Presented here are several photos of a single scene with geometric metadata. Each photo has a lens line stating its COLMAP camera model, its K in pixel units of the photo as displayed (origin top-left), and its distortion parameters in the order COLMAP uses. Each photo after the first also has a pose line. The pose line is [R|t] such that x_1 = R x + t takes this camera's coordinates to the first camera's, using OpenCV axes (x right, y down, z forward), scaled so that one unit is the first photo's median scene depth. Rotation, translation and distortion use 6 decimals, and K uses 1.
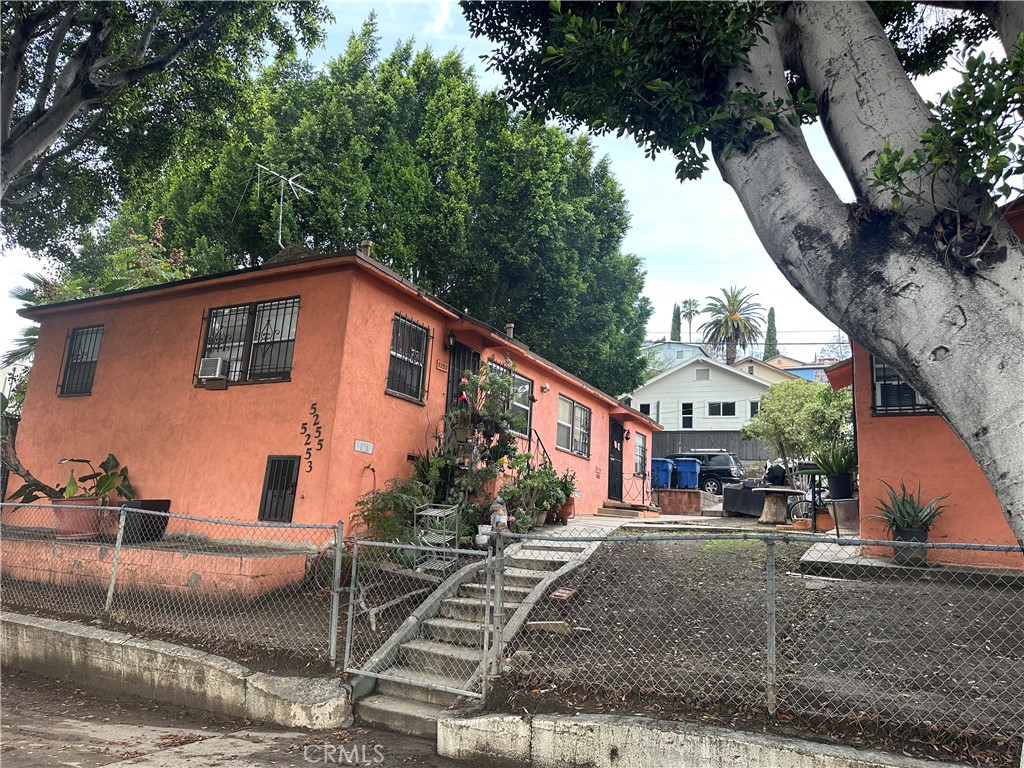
lens RADIAL K [[720.5, 0, 512.0], [0, 720.5, 384.0], [0, 0, 1]] dist [0.002651, 0.002937]
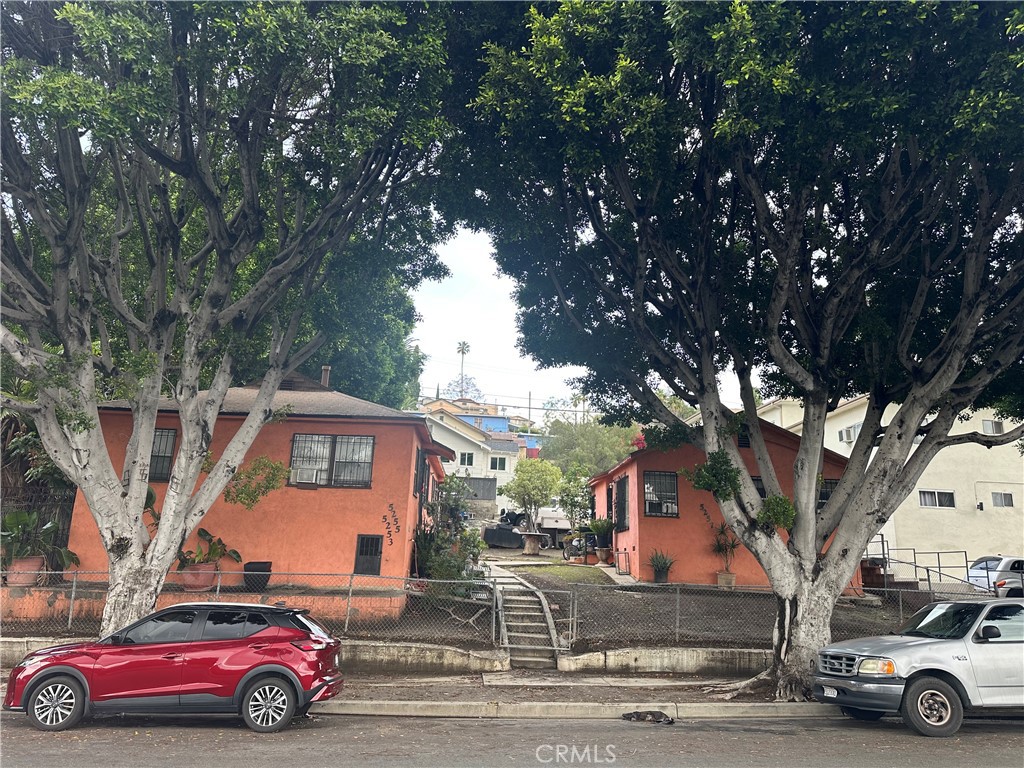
lens RADIAL K [[714.4, 0, 512.0], [0, 714.4, 384.0], [0, 0, 1]] dist [0.081266, -0.087832]
pose [[0.859361, 0.094866, 0.502493, -0.922678], [-0.091079, 0.995325, -0.032145, -0.232366], [-0.503193, -0.018142, 0.863984, -0.630840]]
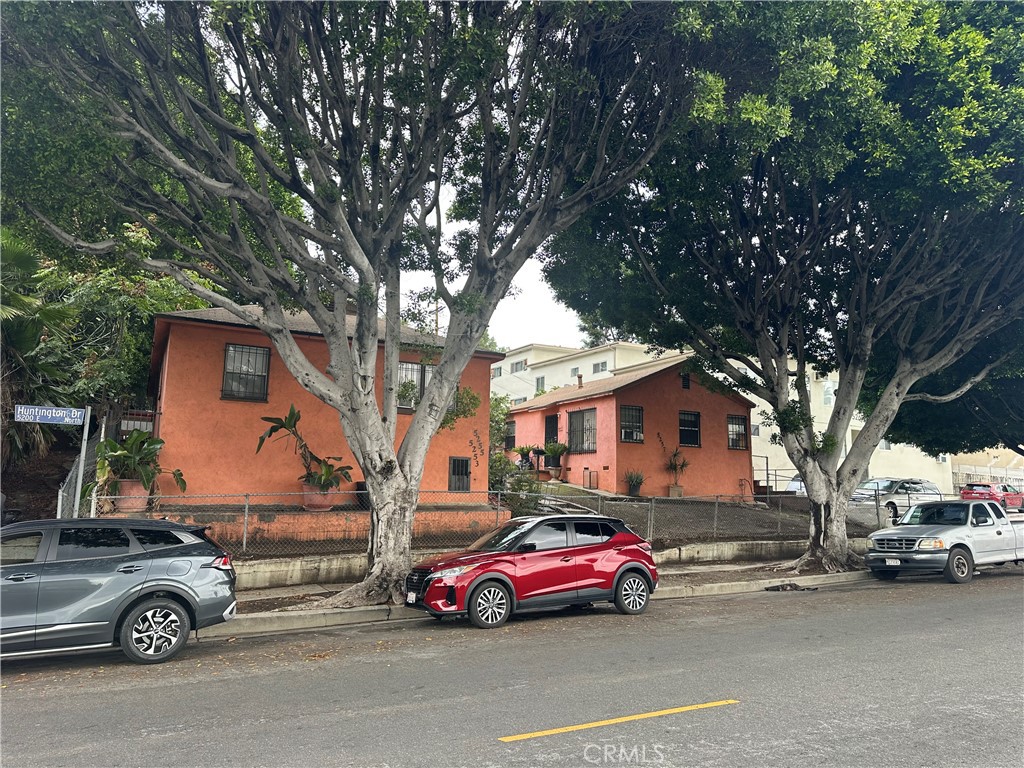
lens RADIAL K [[714.4, 0, 512.0], [0, 714.4, 384.0], [0, 0, 1]] dist [0.081266, -0.087832]
pose [[0.560695, 0.071613, 0.824920, -1.789459], [-0.162722, 0.986356, 0.024974, -0.155128], [-0.811876, -0.148235, 0.564698, -0.121450]]
